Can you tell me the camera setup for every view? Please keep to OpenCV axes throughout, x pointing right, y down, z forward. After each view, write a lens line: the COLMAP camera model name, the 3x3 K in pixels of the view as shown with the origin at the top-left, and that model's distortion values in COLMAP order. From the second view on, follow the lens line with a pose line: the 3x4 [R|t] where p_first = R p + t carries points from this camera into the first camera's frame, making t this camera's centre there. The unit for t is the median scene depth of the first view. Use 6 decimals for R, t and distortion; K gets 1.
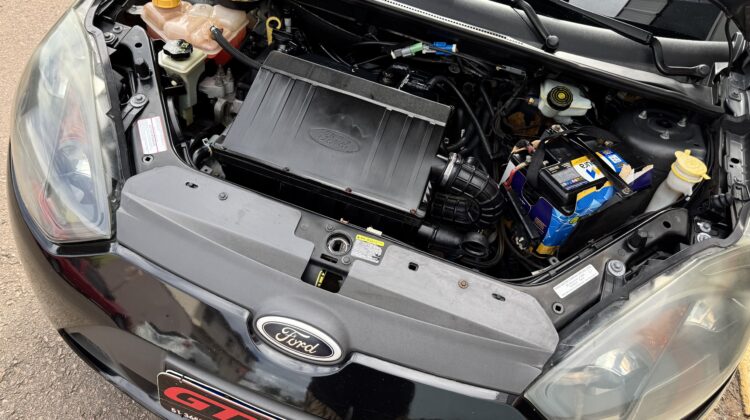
lens RADIAL K [[560.3, 0, 338.3], [0, 560.3, 233.5], [0, 0, 1]] dist [-0.003745, -0.010690]
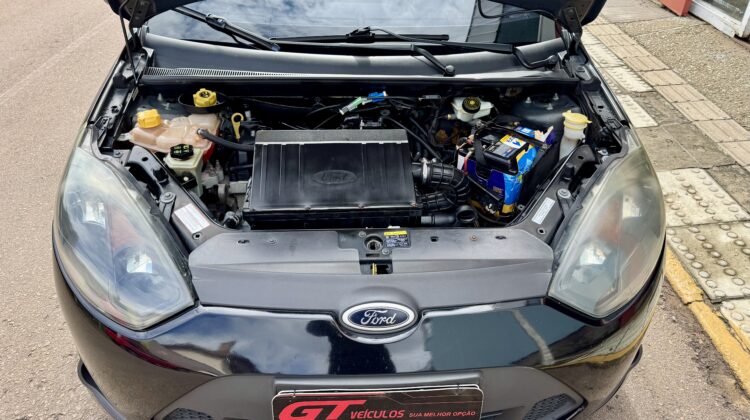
lens RADIAL K [[545.5, 0, 375.0], [0, 545.5, 210.0], [0, 0, 1]] dist [0.035987, -0.027620]
pose [[0.918018, -0.317734, 0.237252, -0.233482], [0.357677, 0.921804, -0.149483, 0.117103], [-0.171204, 0.222088, 0.959878, -0.185873]]
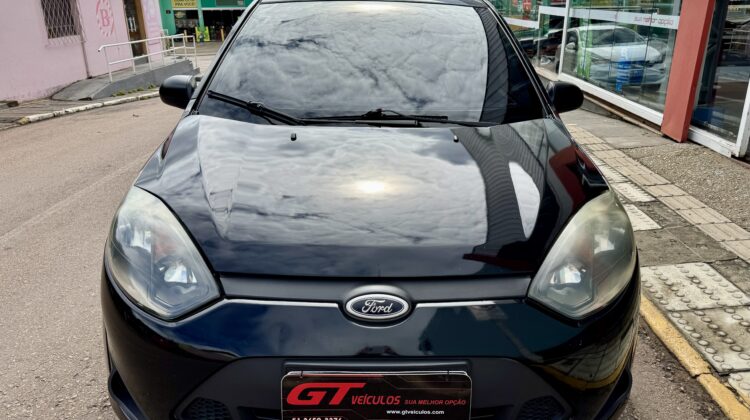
lens RADIAL K [[545.5, 0, 375.0], [0, 545.5, 210.0], [0, 0, 1]] dist [0.035987, -0.027620]
pose [[0.932548, -0.243354, 0.266707, -0.313274], [0.335256, 0.857842, -0.389500, 0.415603], [-0.134006, 0.452643, 0.881565, -0.288162]]
